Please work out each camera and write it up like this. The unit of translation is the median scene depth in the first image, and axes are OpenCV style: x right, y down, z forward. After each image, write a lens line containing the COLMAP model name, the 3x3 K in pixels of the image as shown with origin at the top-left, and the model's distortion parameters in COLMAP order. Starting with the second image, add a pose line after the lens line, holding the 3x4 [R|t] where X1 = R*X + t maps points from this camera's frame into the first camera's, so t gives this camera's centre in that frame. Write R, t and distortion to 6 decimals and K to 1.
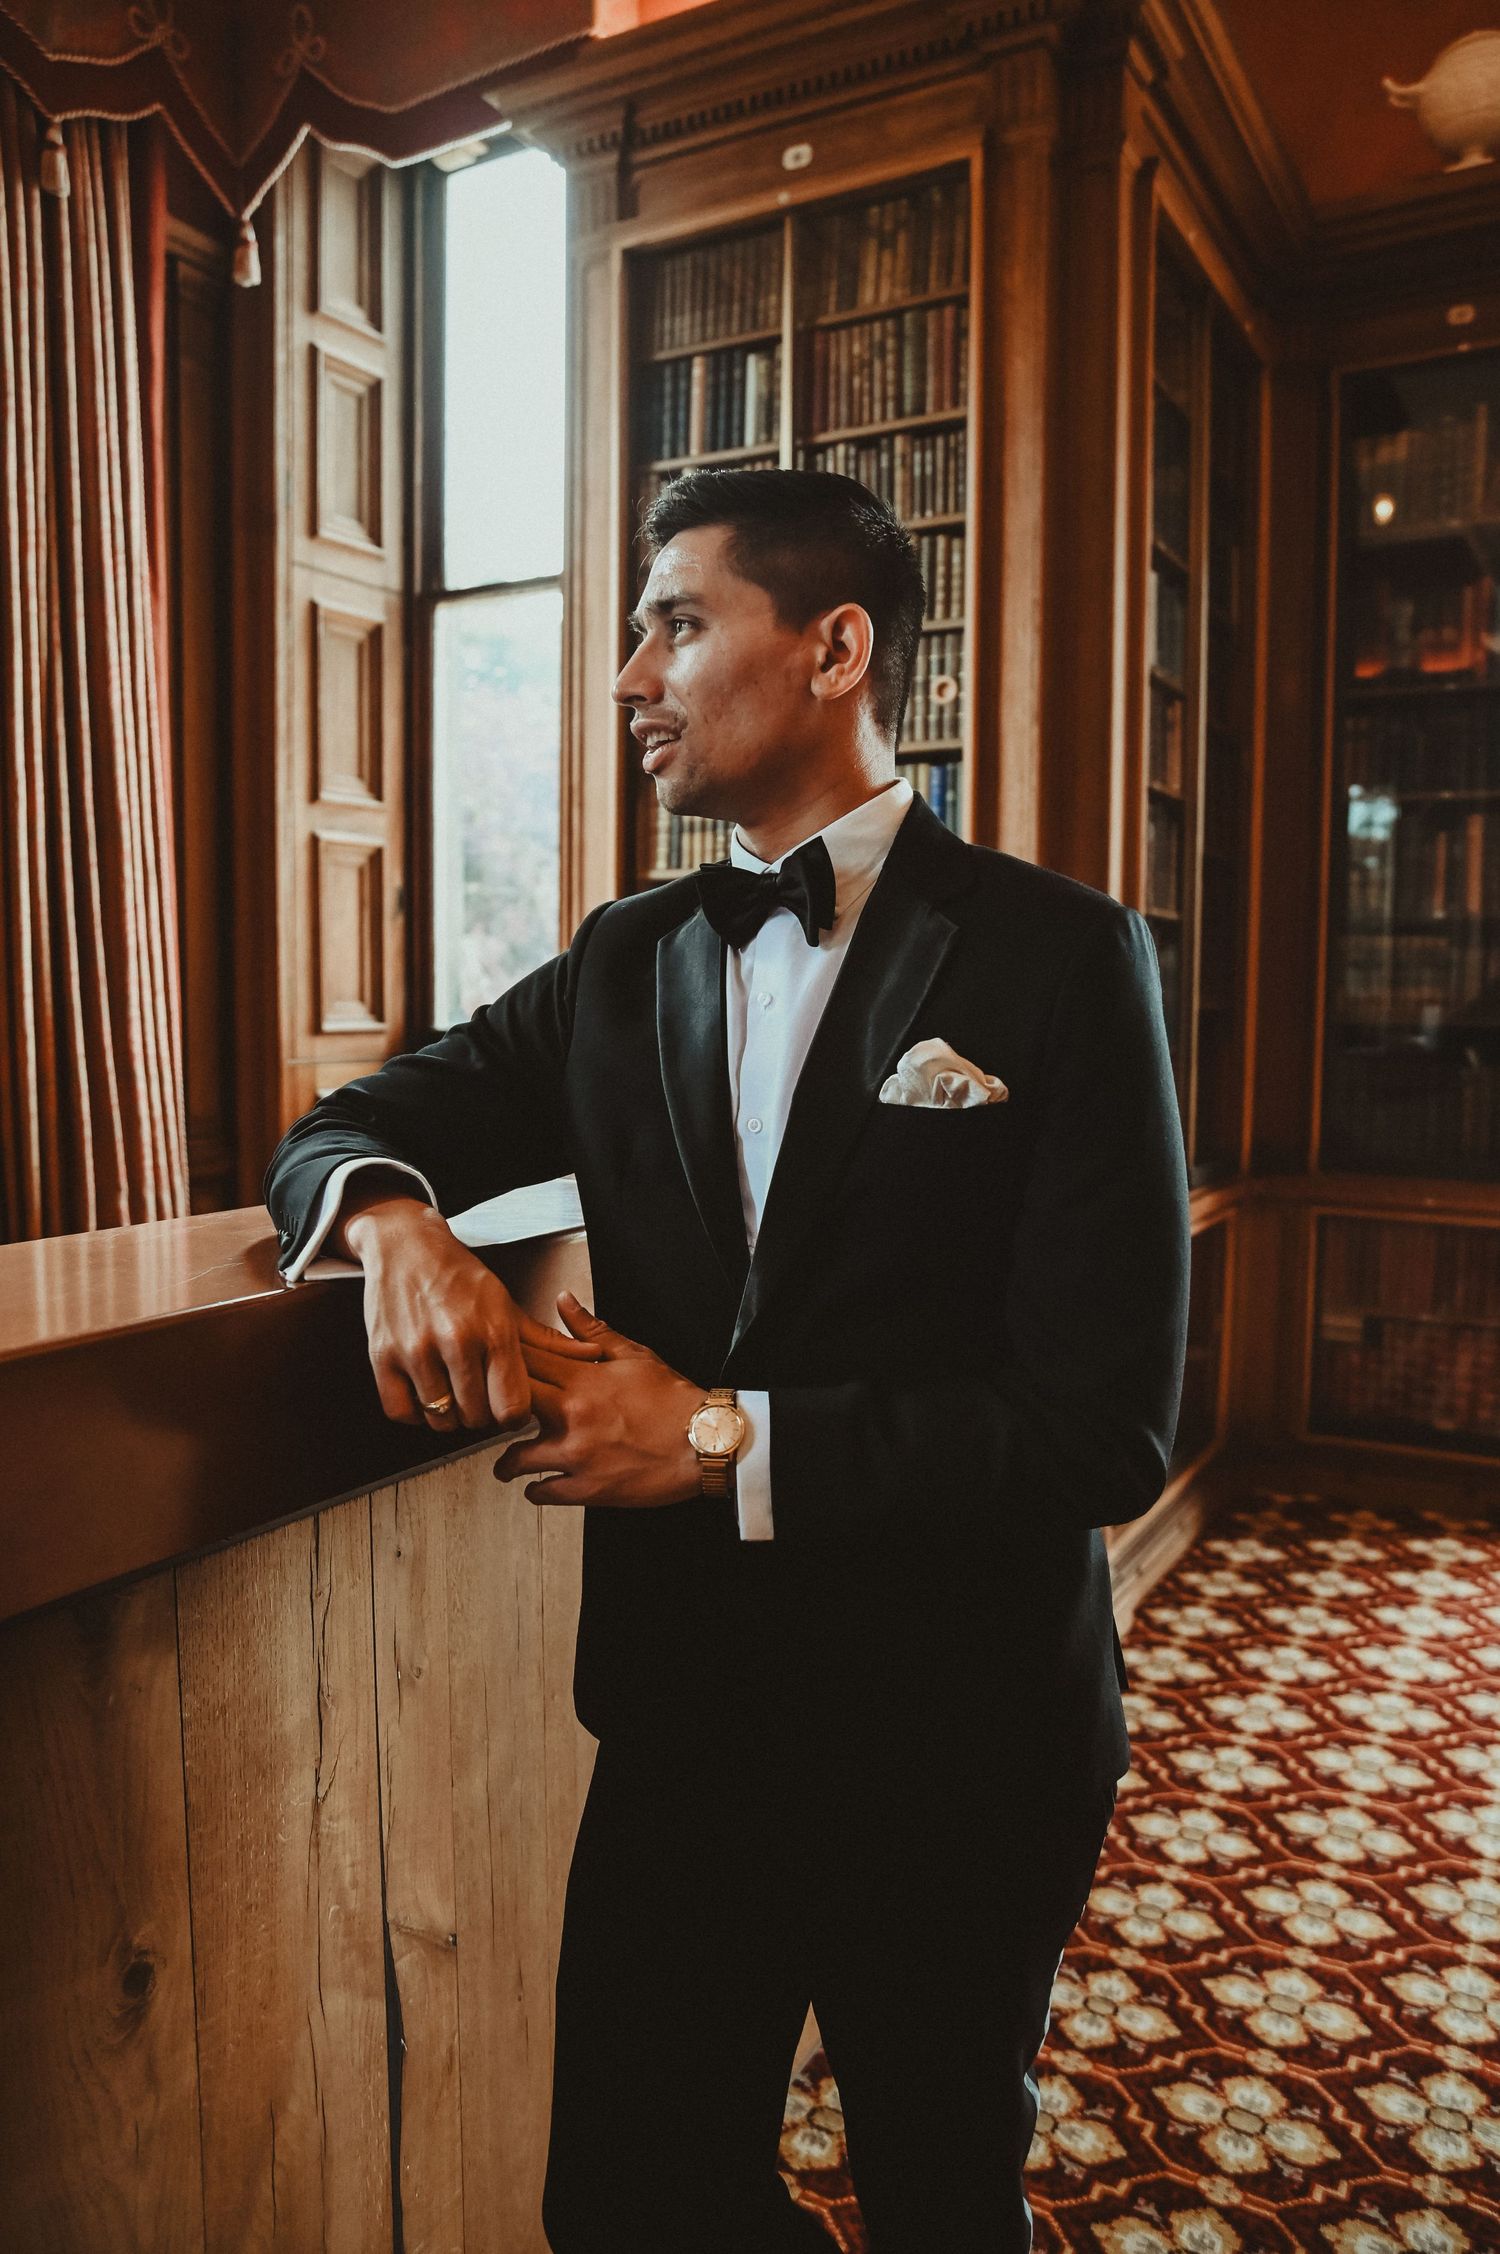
lens RADIAL K [[1549.3, 0, 750.0], [0, 1549.3, 1127.0], [0, 0, 1]] dist [-0.130588, 0.097699]
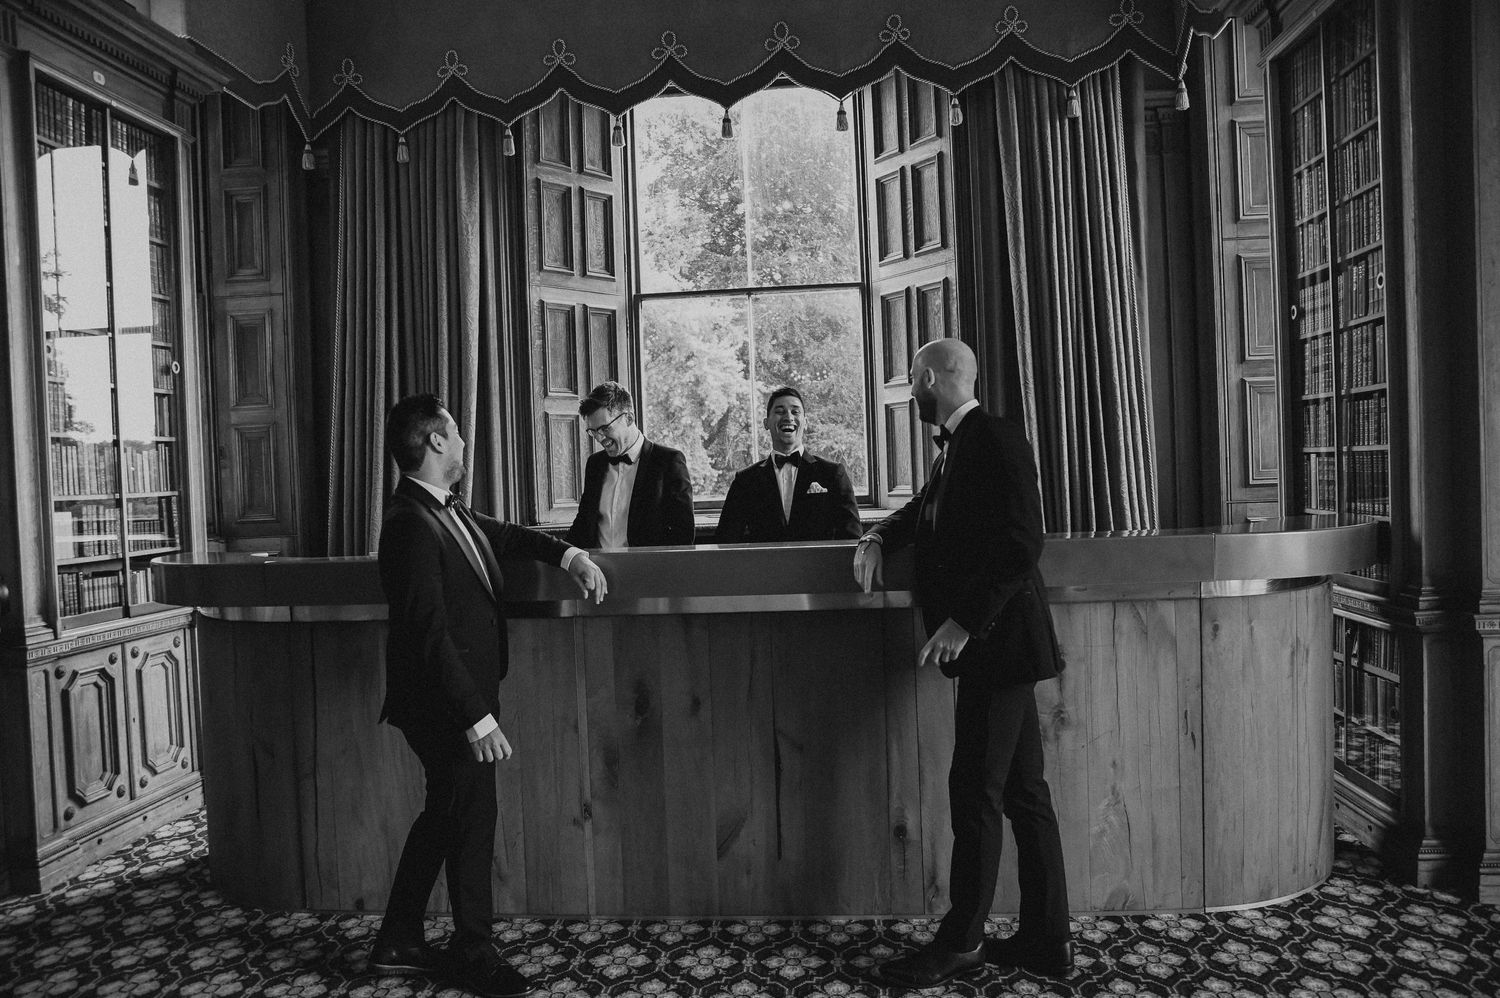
lens RADIAL K [[1031.0, 0, 780.3], [0, 1031.0, 501.9], [0, 0, 1]] dist [-0.130588, 0.097699]
pose [[0.436173, -0.003266, -0.899857, 0.711217], [-0.036599, 0.999102, -0.021366, 0.006212], [0.899118, 0.042253, 0.435662, -0.046818]]
